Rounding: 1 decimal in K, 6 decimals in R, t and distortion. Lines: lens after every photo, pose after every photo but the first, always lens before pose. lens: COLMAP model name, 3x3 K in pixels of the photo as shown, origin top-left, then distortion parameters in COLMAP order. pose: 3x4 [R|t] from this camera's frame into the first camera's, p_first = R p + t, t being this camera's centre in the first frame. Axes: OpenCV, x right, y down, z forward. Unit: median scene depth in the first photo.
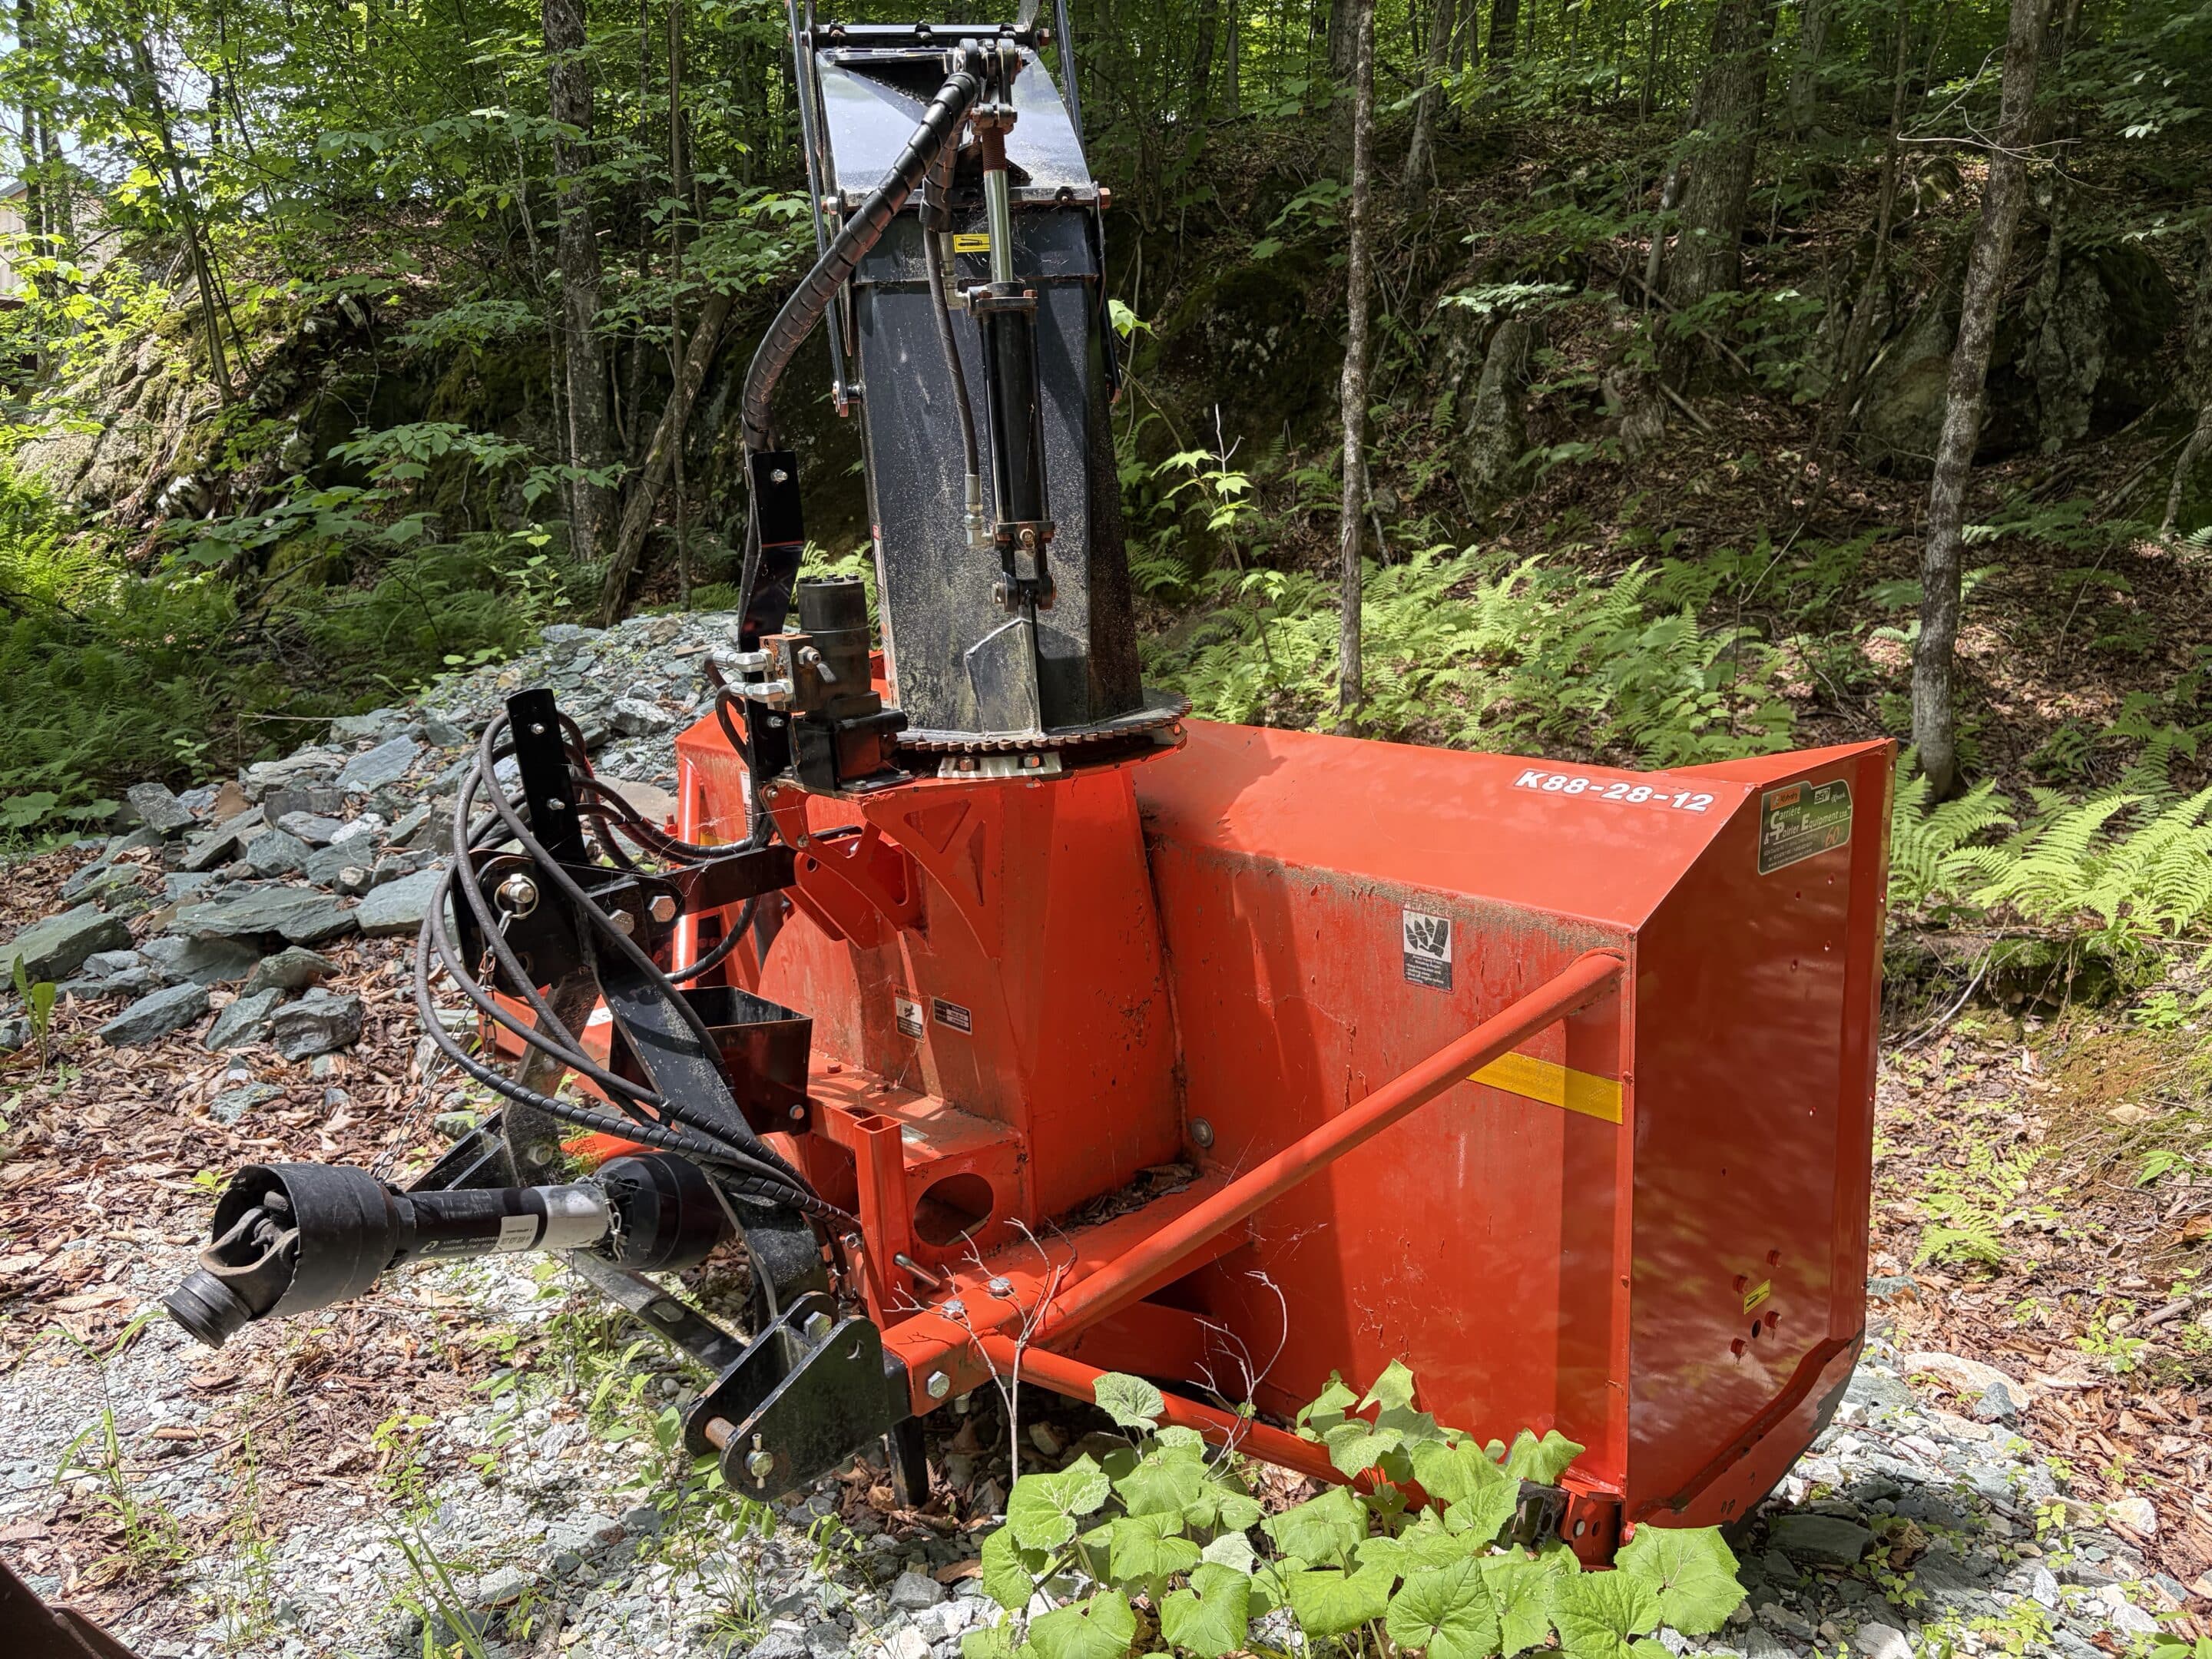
lens RADIAL K [[1652.9, 0, 1109.3], [0, 1652.9, 831.5], [0, 0, 1]] dist [0.049337, -0.043878]
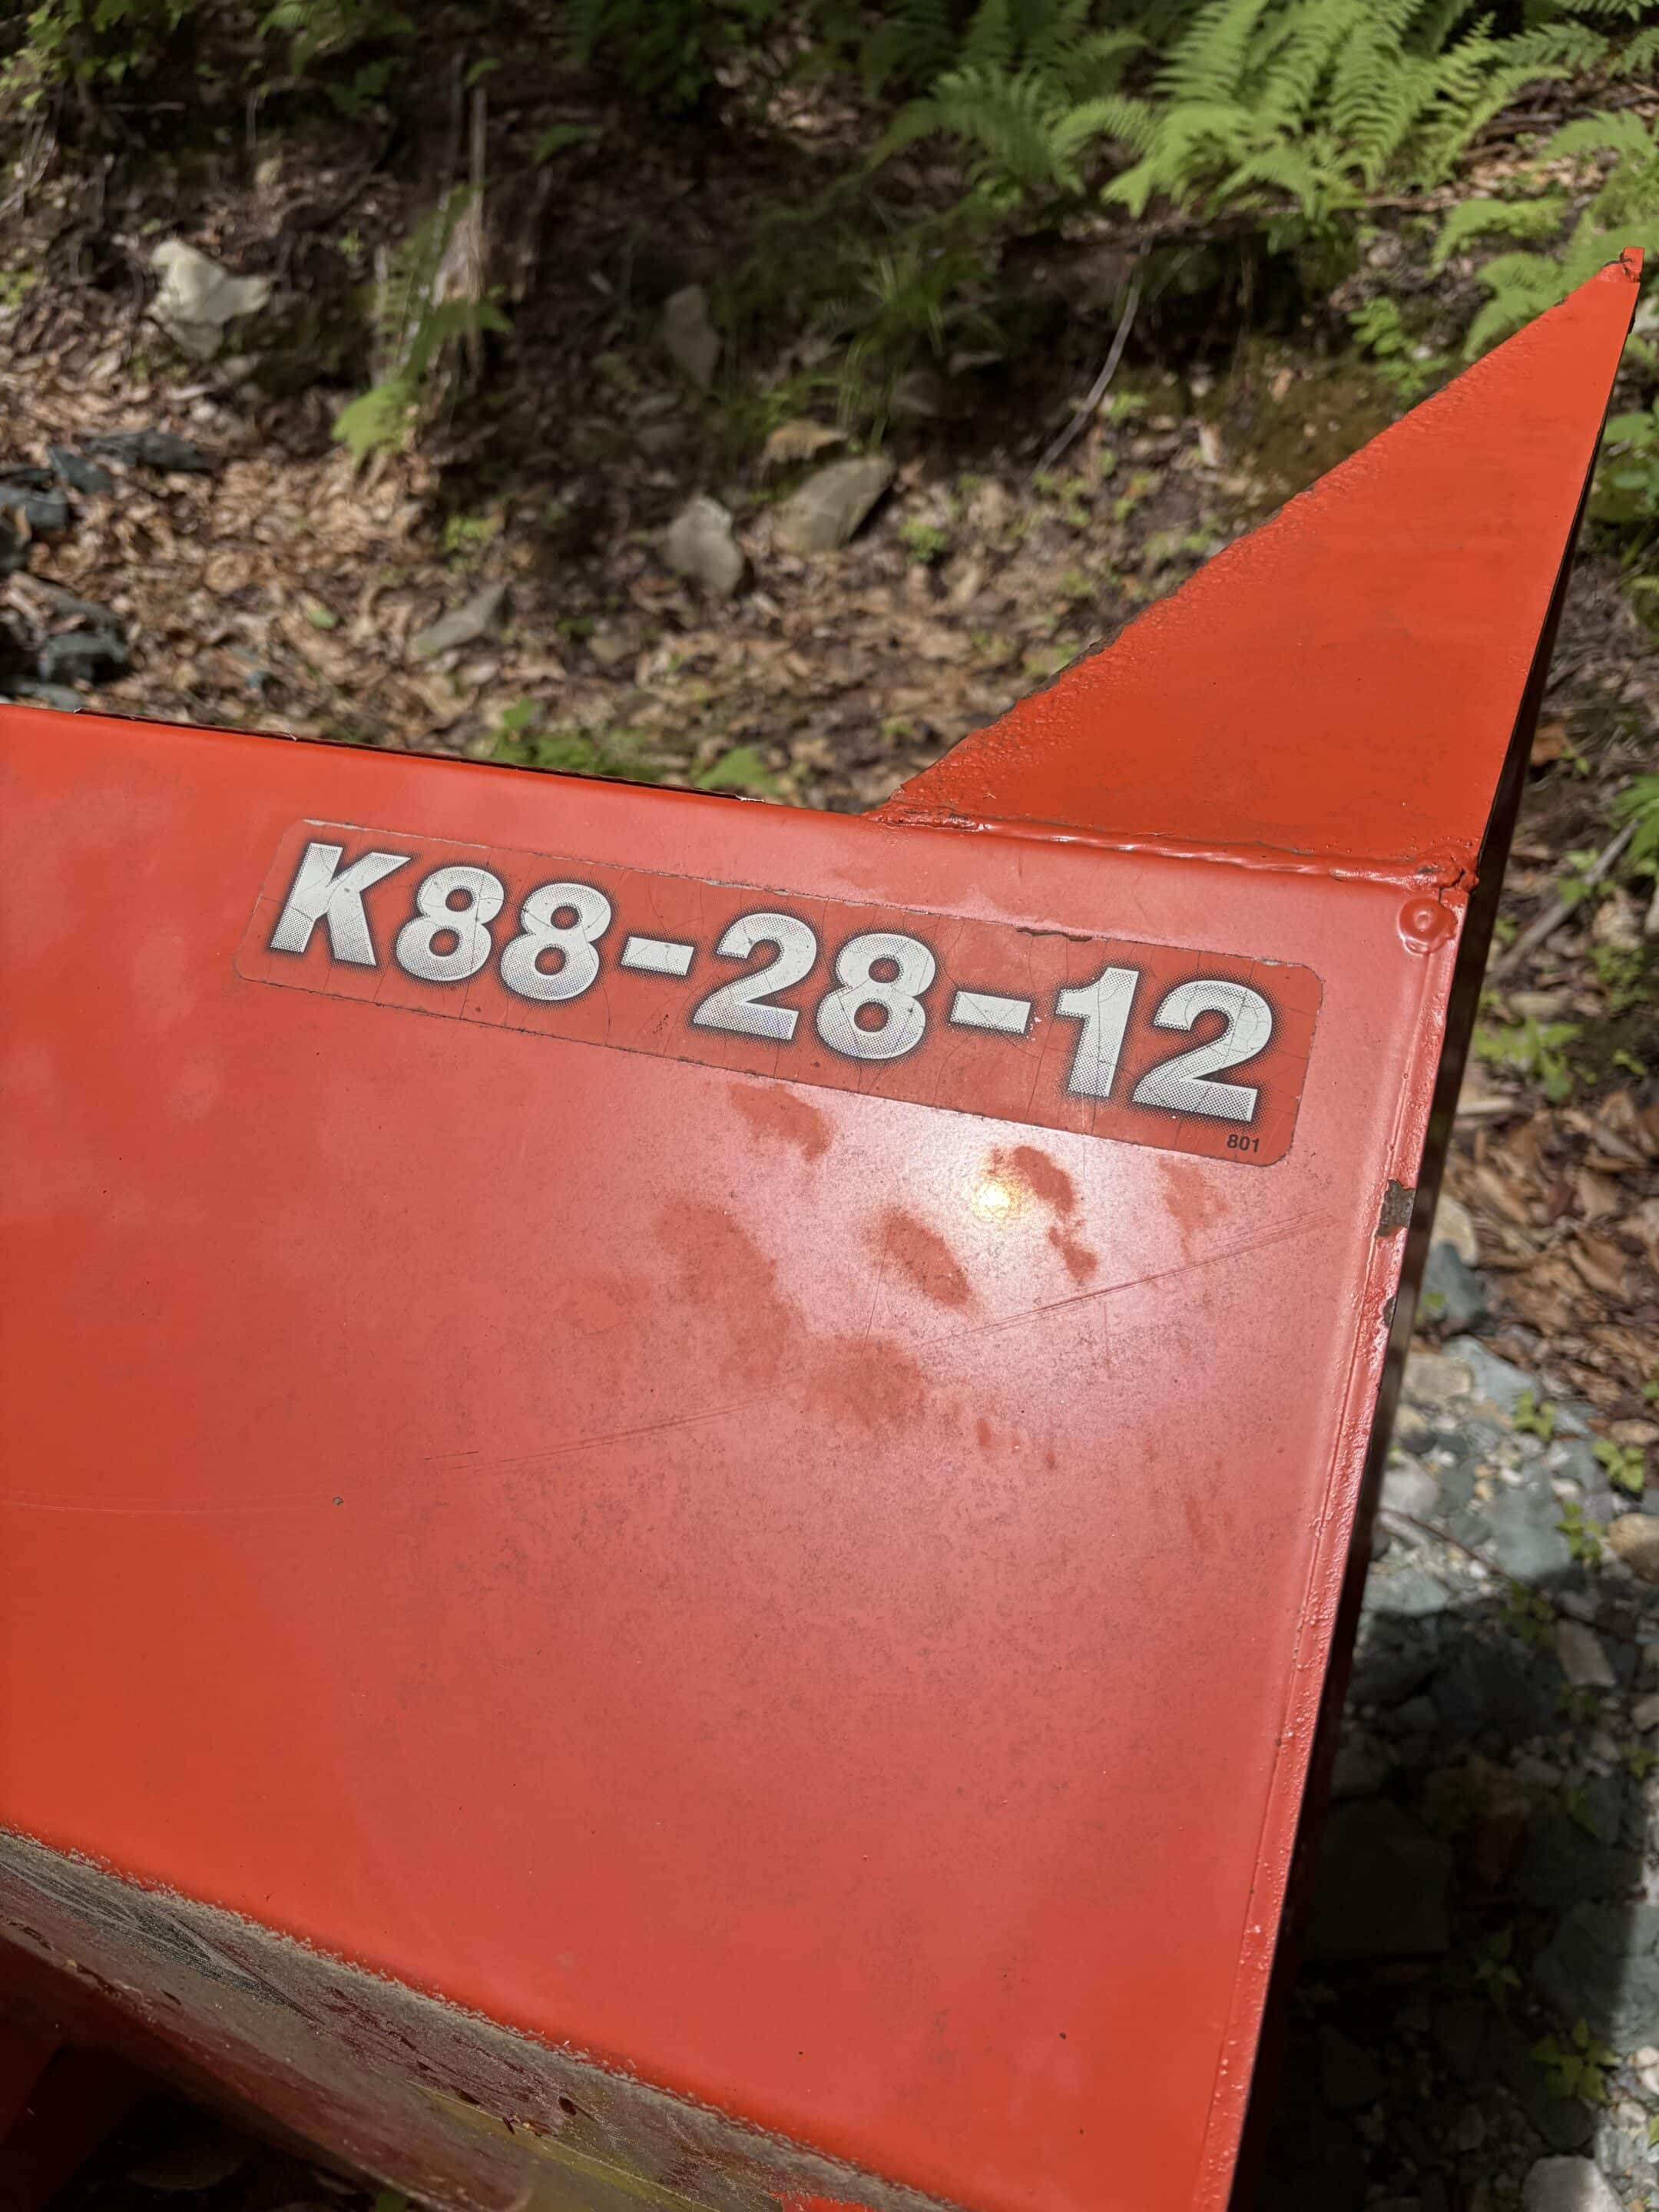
lens RADIAL K [[1652.9, 0, 853.4], [0, 1652.9, 1110.3], [0, 0, 1]] dist [0.049337, -0.043878]
pose [[0.883200, -0.385643, 0.266903, 0.114861], [0.187258, 0.811729, 0.553200, -0.052282], [-0.429991, -0.438607, 0.789134, 0.373028]]
